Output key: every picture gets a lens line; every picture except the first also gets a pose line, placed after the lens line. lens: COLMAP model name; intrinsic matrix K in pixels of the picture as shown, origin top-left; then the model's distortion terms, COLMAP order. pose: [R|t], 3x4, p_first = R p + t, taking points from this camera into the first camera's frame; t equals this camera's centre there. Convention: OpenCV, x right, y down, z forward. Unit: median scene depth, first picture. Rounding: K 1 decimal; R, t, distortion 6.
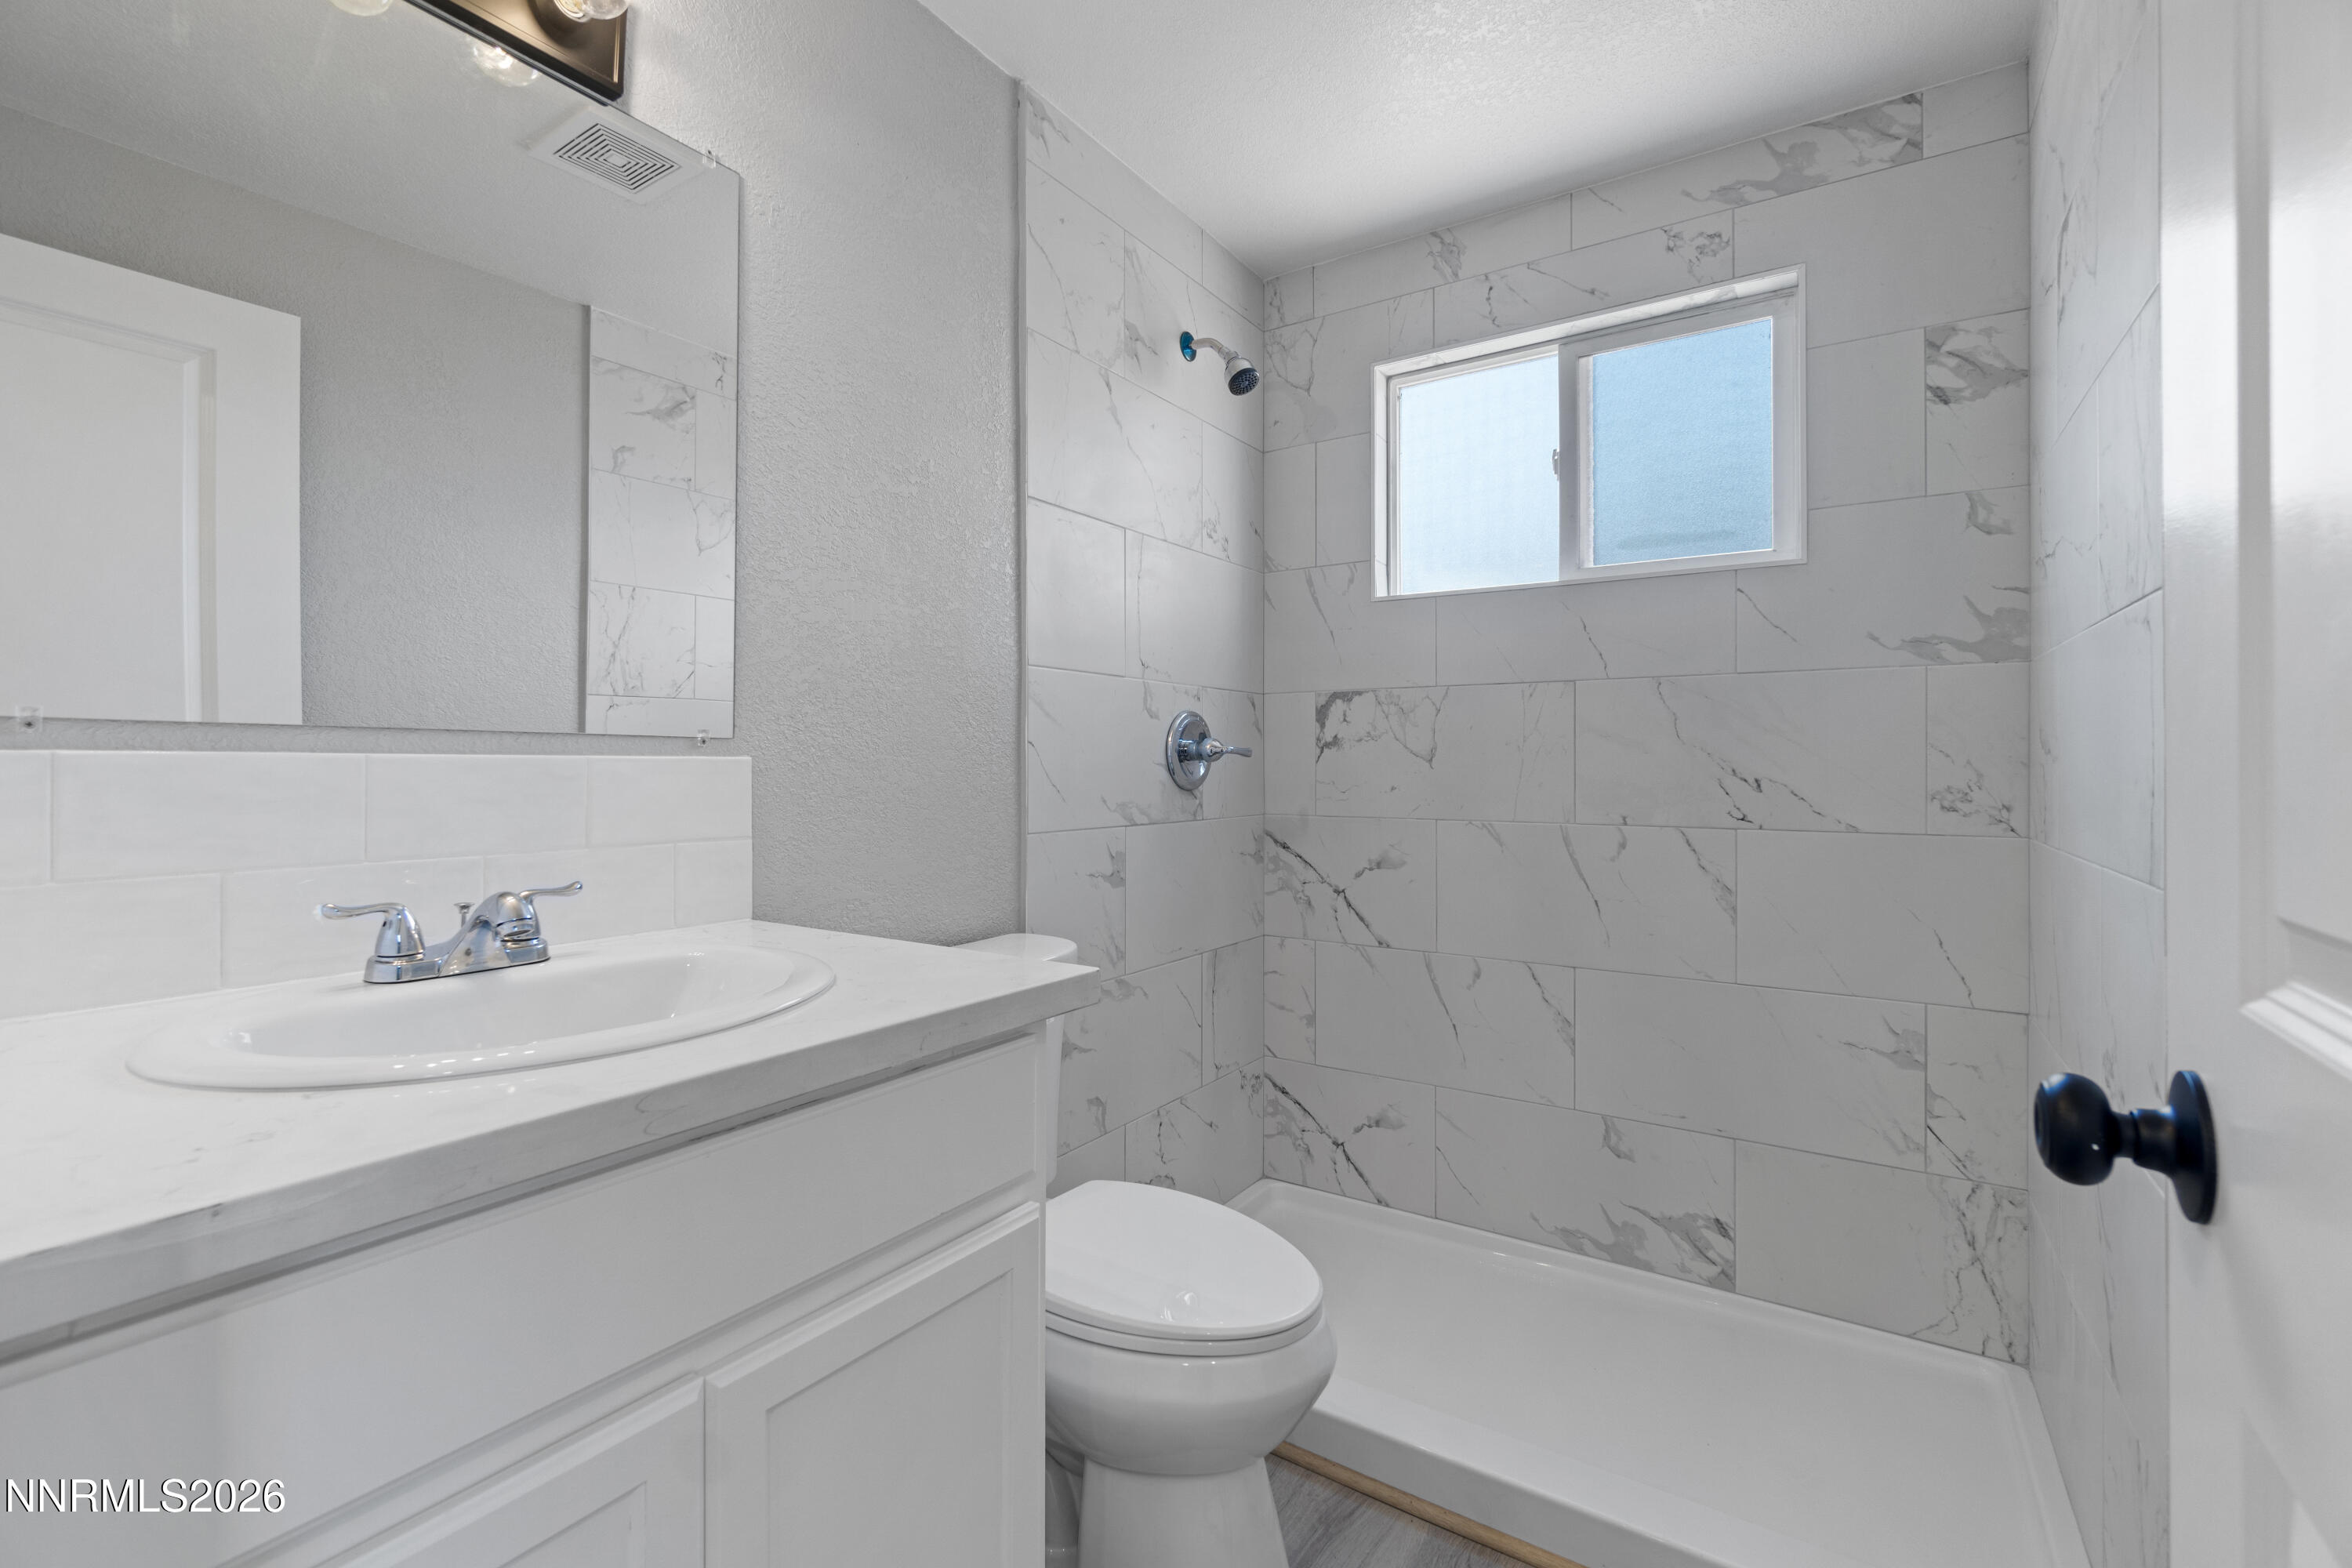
lens RADIAL K [[1012.6, 0, 1171.1], [0, 1012.6, 768.6], [0, 0, 1]] dist [-0.001171, -0.000415]
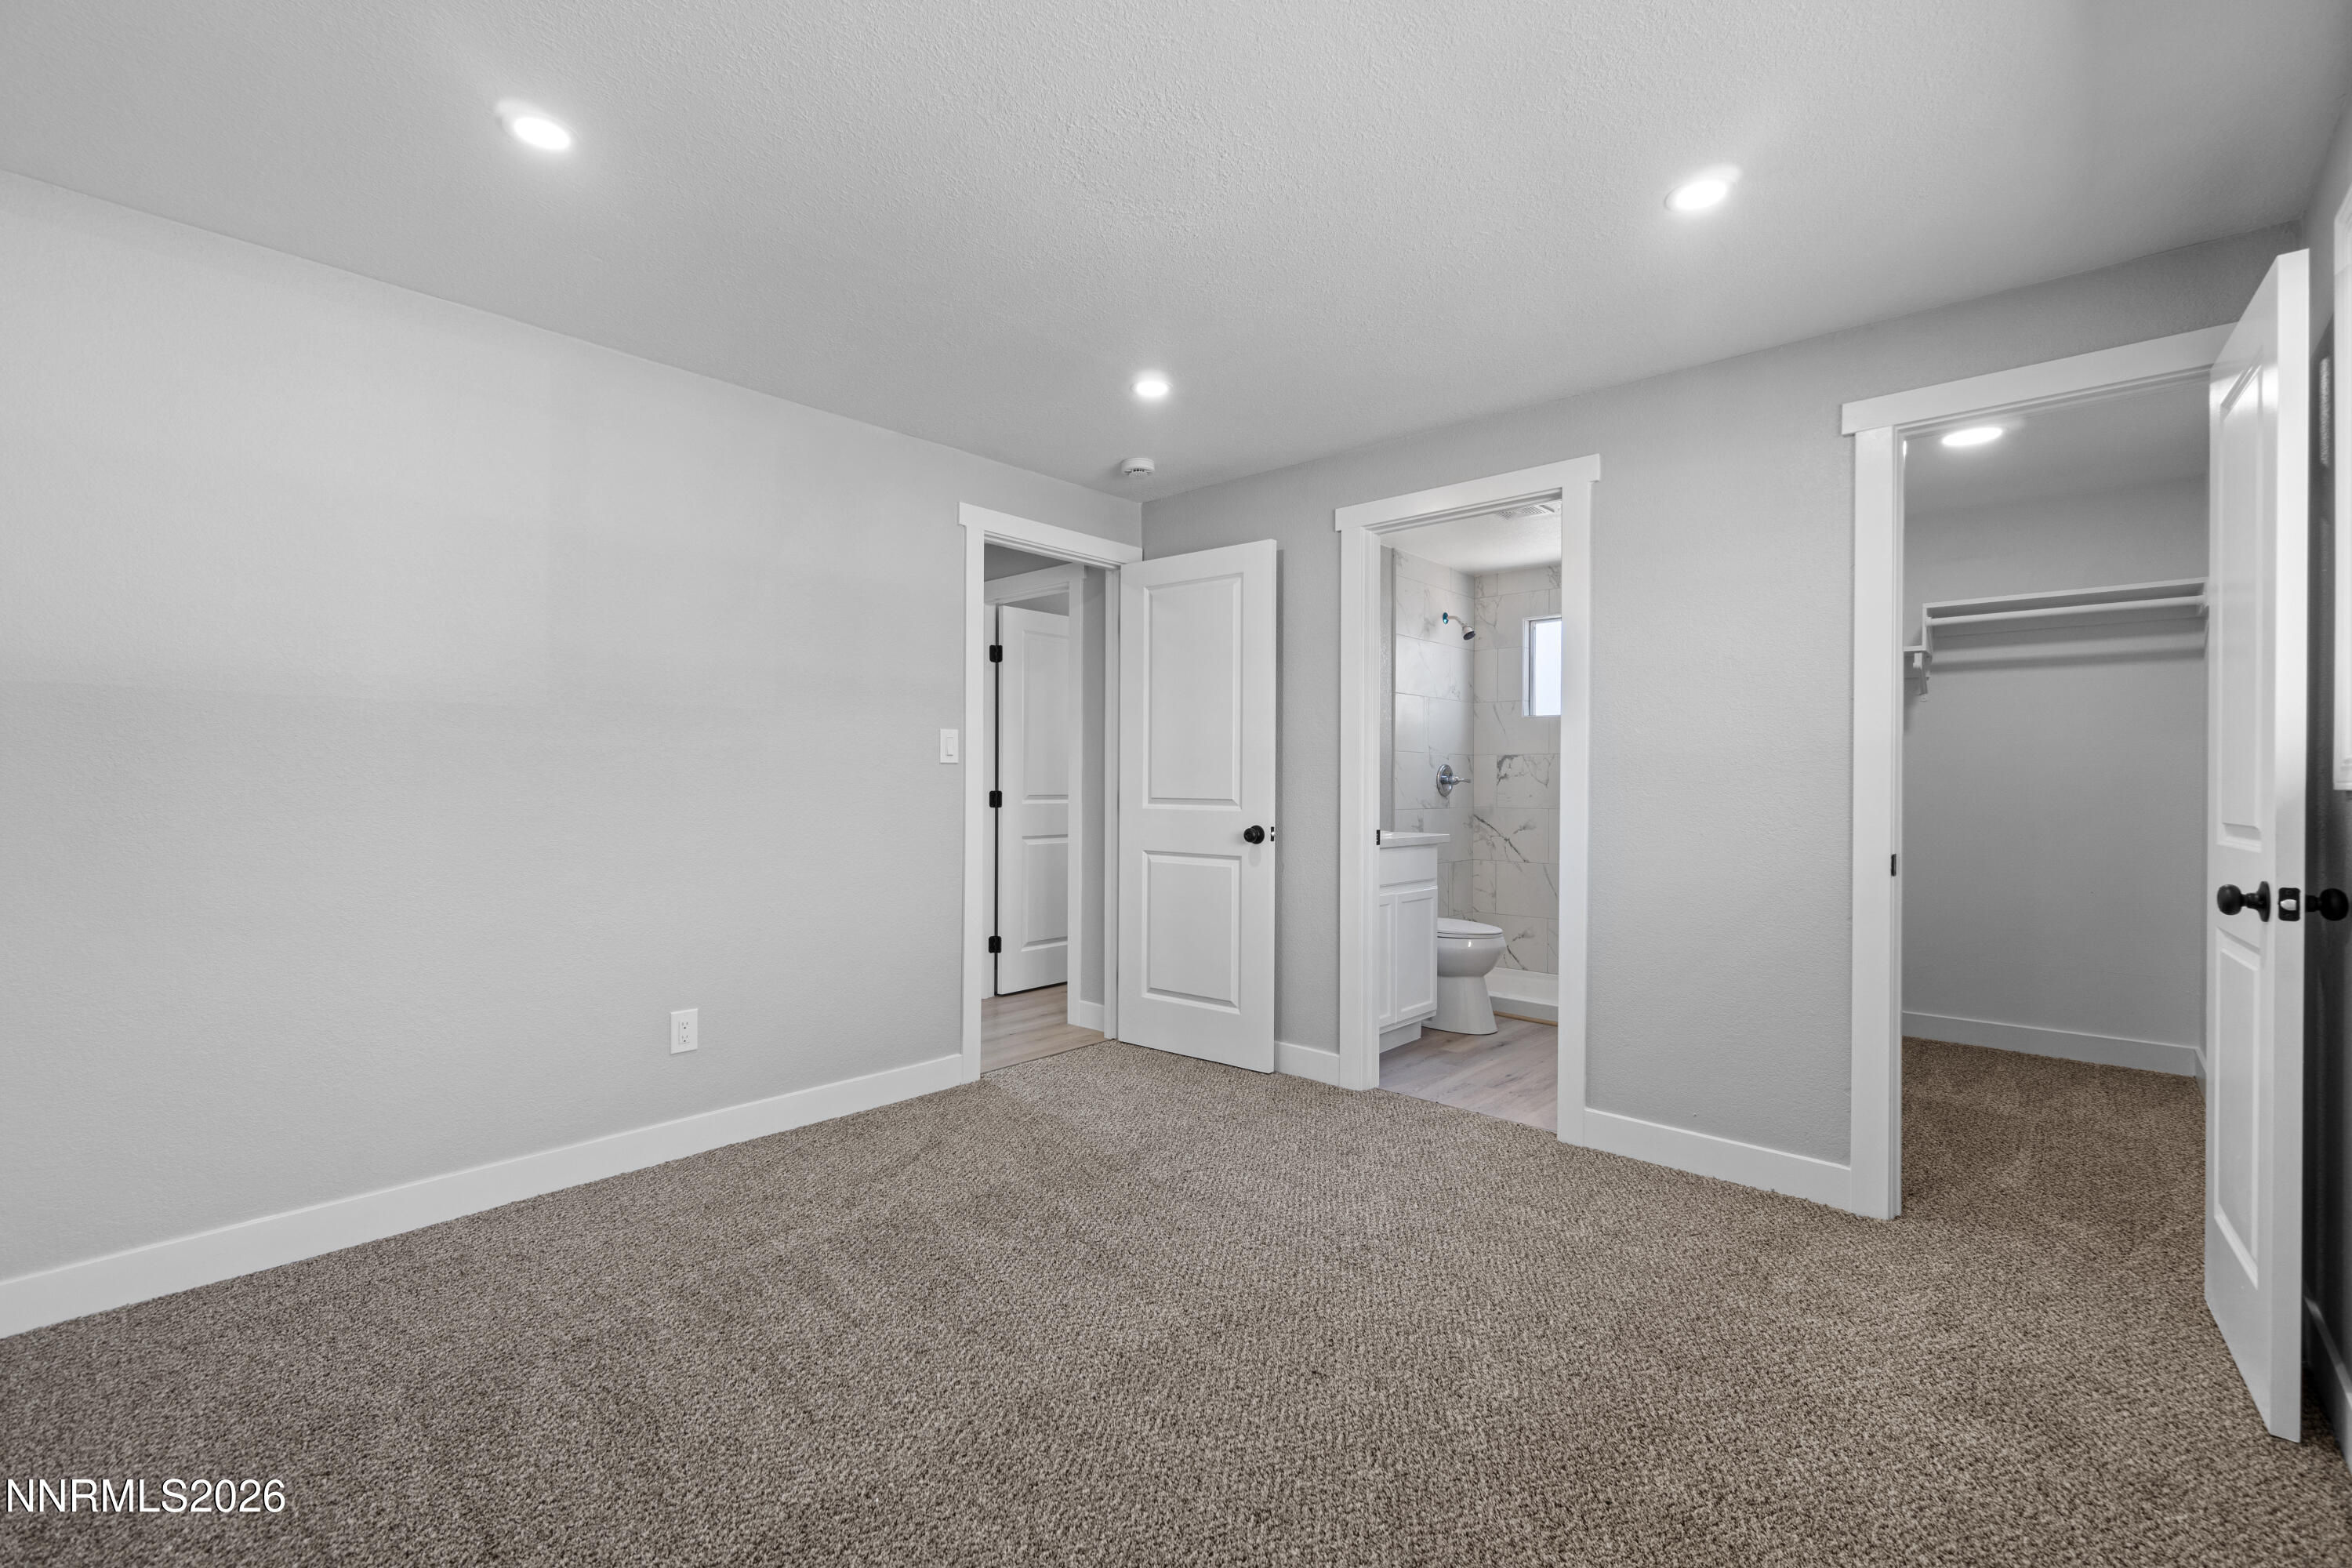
lens RADIAL K [[1012.6, 0, 1171.1], [0, 1012.6, 768.6], [0, 0, 1]] dist [-0.001171, -0.000415]
pose [[0.988776, 0.007278, -0.149230, -0.270794], [-0.008944, 0.999905, -0.010494, -0.013398], [0.149140, 0.011711, 0.988747, -1.530444]]
